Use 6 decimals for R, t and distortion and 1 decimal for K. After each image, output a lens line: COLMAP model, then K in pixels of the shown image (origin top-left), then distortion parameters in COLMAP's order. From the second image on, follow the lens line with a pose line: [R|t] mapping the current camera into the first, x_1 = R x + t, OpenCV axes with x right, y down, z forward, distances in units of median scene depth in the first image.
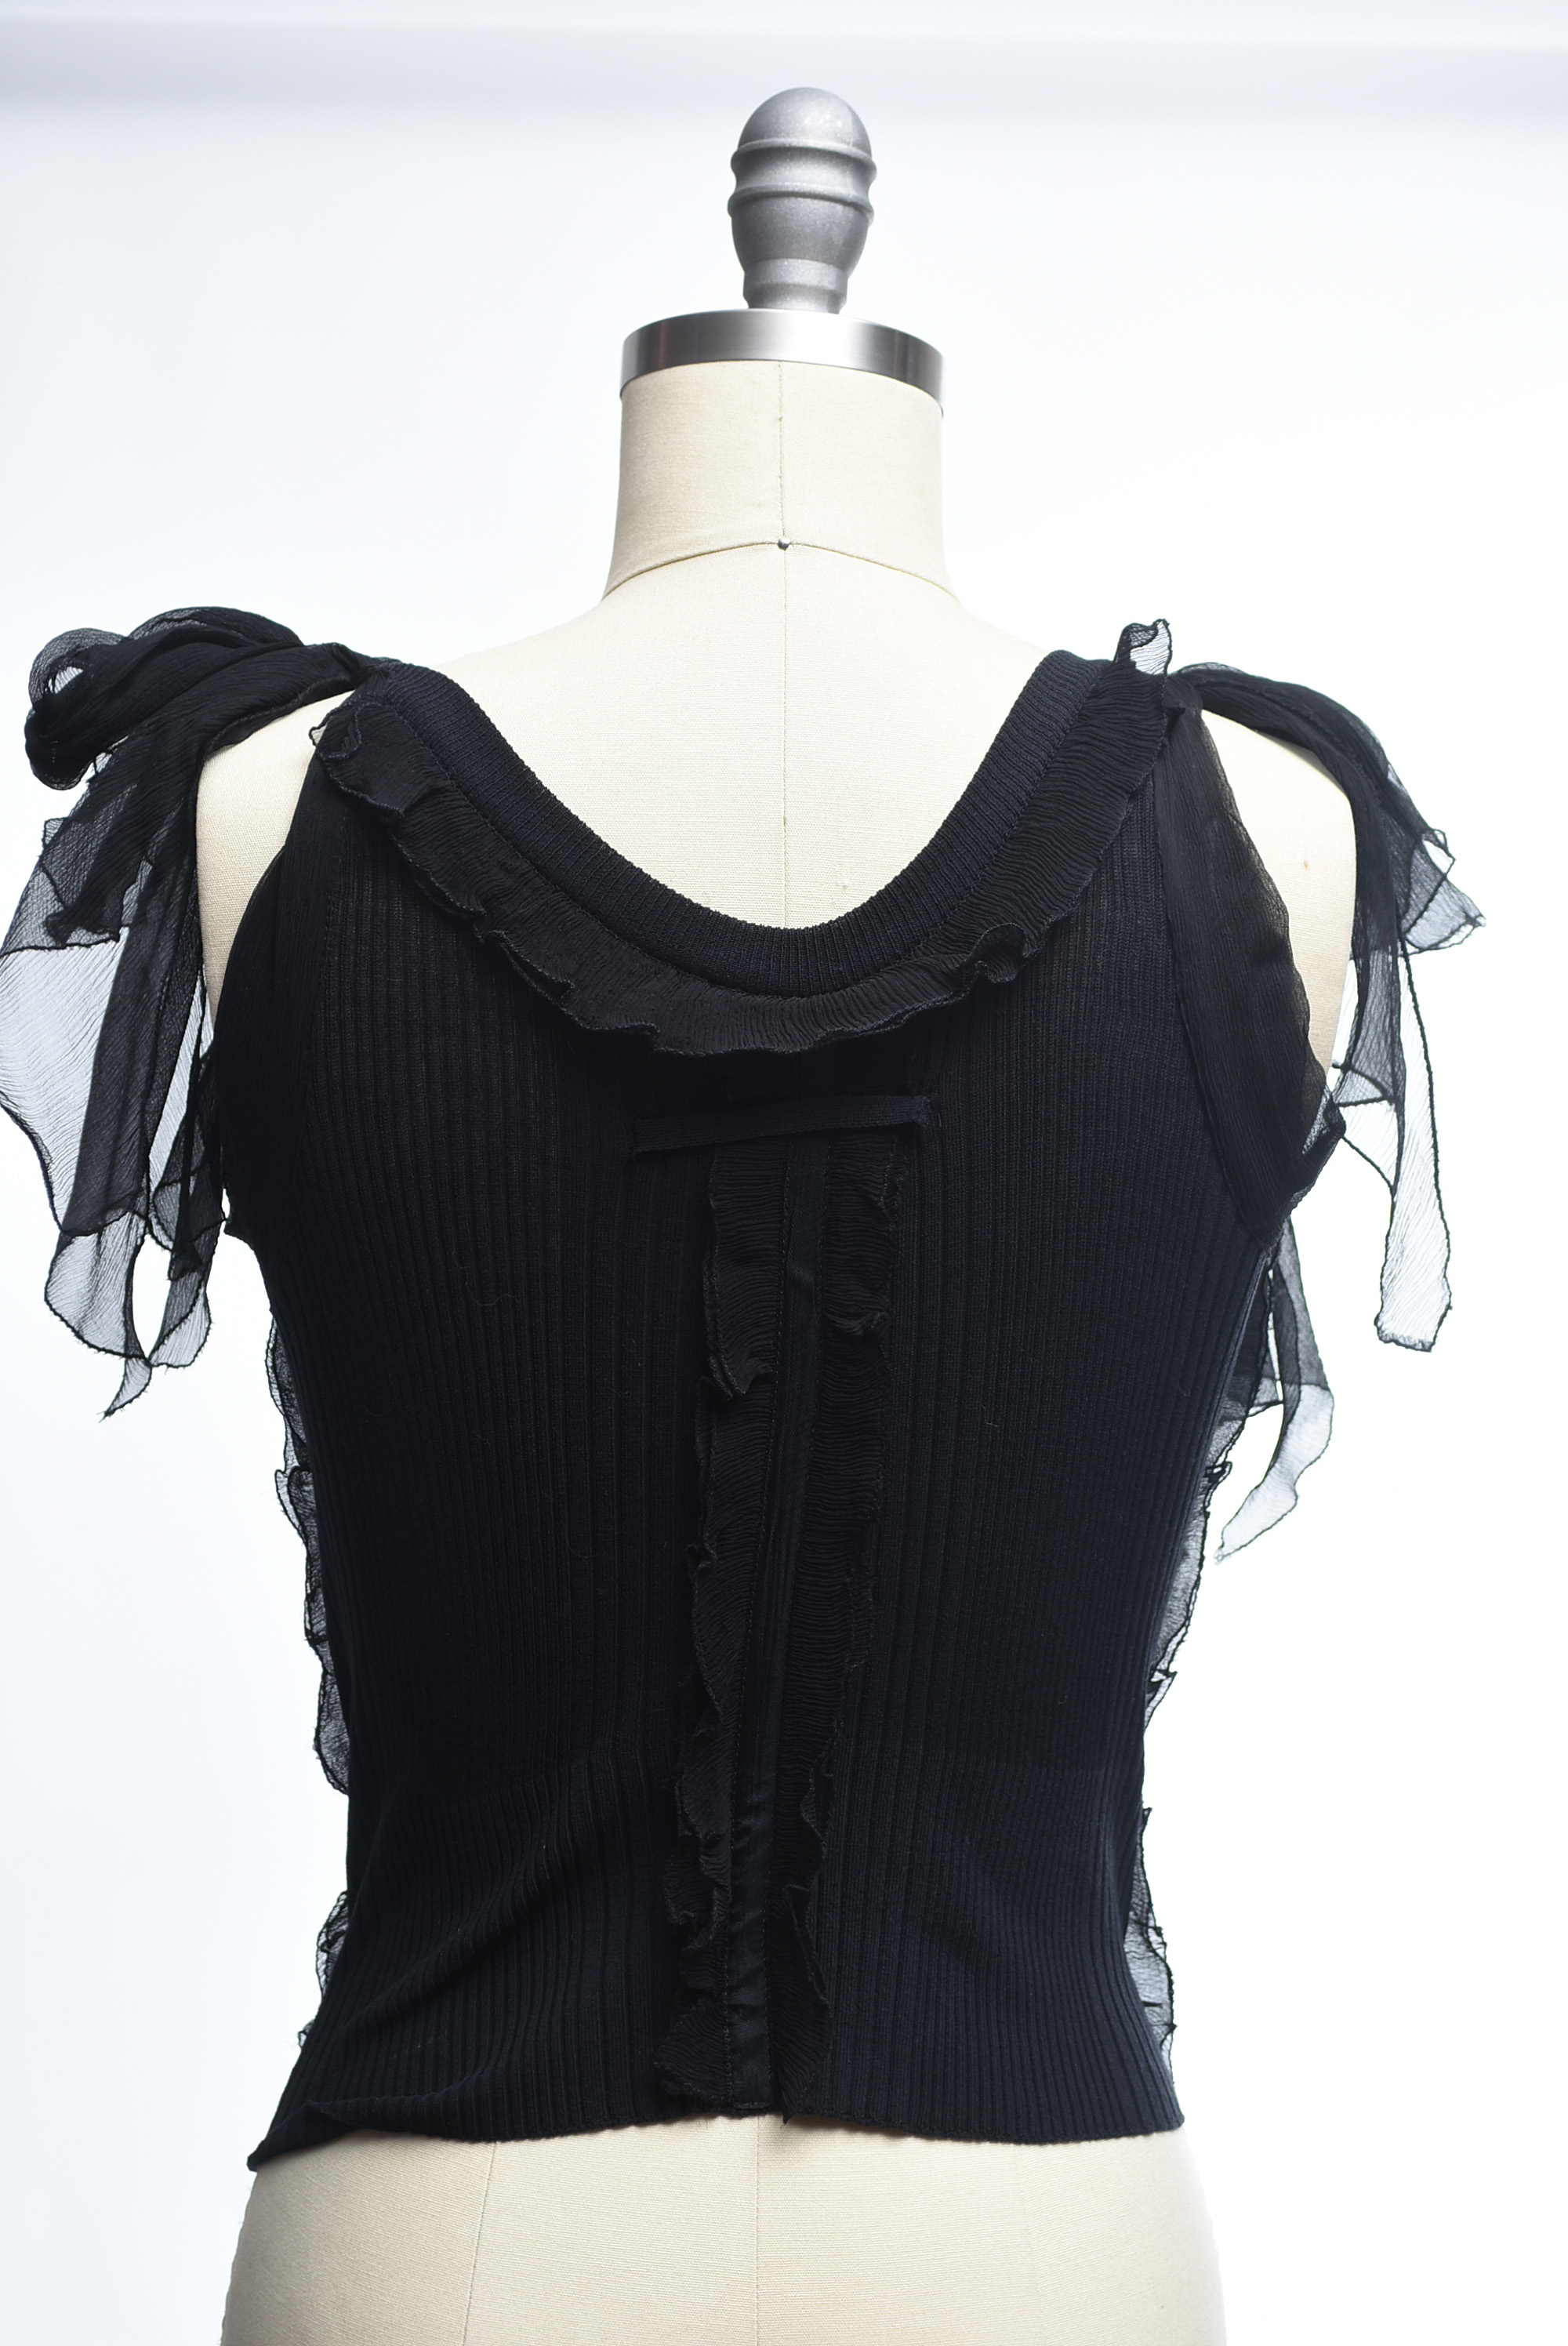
lens RADIAL K [[4776.2, 0, 787.1], [0, 4776.2, 1173.9], [0, 0, 1]] dist [-0.019656, 0.000000]
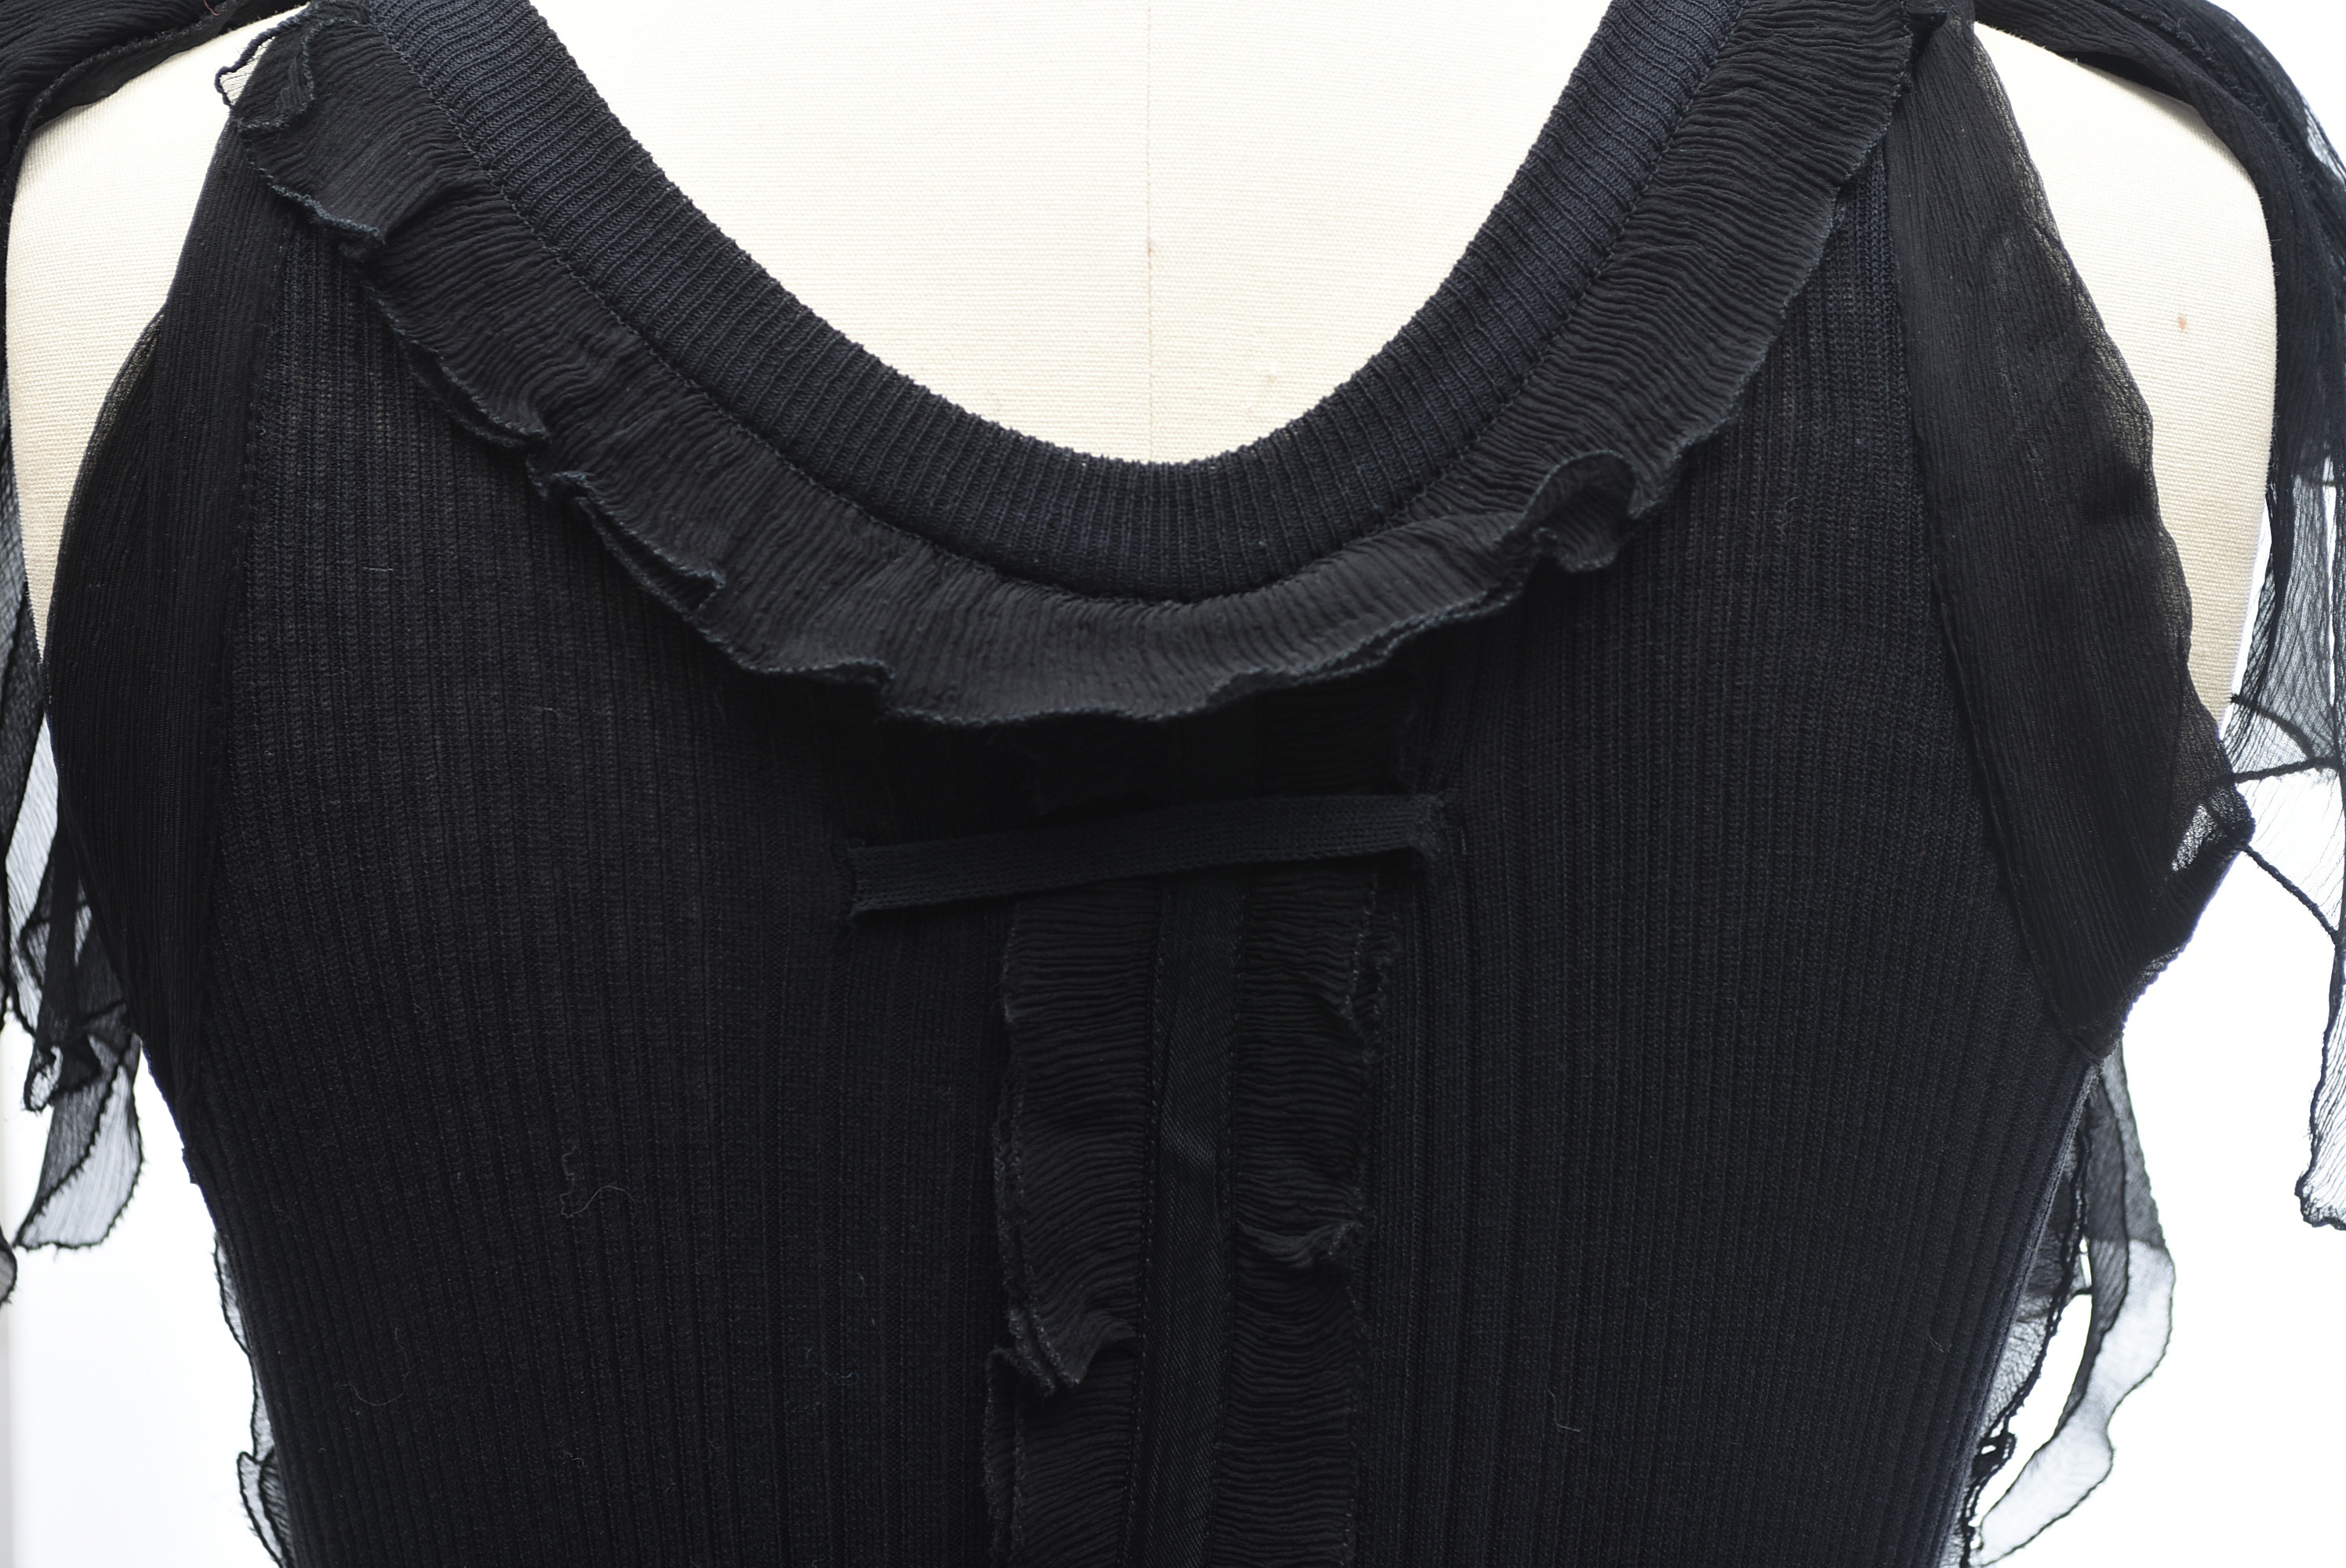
lens RADIAL K [[5352.3, 0, 1118.0], [0, 5352.3, 780.1], [0, 0, 1]] dist [-0.007070, 0.000000]
pose [[0.999322, -0.004792, -0.036507, 0.016201], [0.005963, 0.999469, 0.032046, -0.035712], [0.036334, -0.032242, 0.998819, 0.433967]]
